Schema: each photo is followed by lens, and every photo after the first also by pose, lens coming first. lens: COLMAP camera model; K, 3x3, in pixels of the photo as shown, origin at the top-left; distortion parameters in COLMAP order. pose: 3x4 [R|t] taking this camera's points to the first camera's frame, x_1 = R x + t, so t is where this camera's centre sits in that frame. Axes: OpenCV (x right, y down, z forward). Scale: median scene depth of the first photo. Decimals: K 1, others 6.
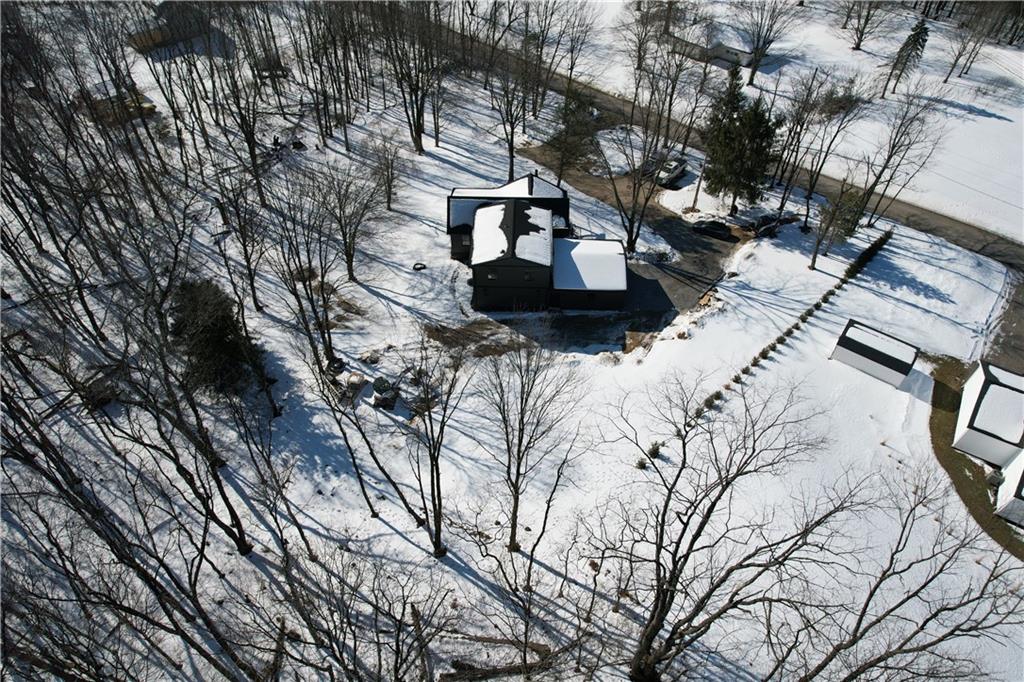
lens RADIAL K [[649.1, 0, 505.3], [0, 649.1, 341.2], [0, 0, 1]] dist [-0.002100, 0.000079]
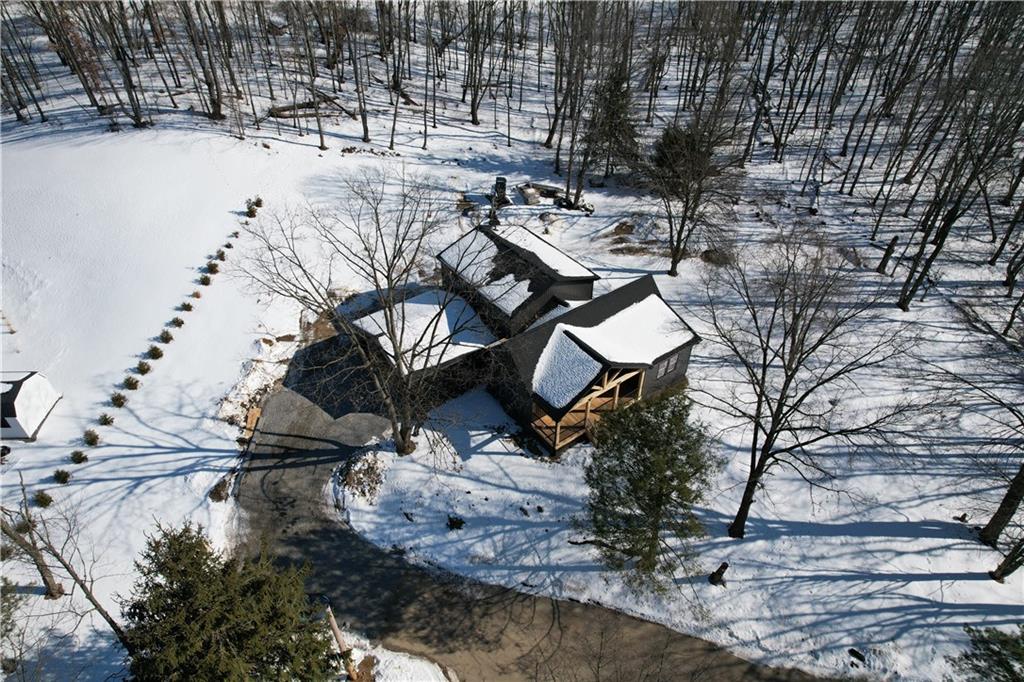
lens RADIAL K [[649.1, 0, 505.3], [0, 649.1, 341.2], [0, 0, 1]] dist [-0.002100, 0.000079]
pose [[-0.778900, 0.397640, -0.484972, 0.397536], [-0.470182, 0.141486, 0.871155, -0.759438], [0.415023, 0.906567, 0.076760, 0.991422]]
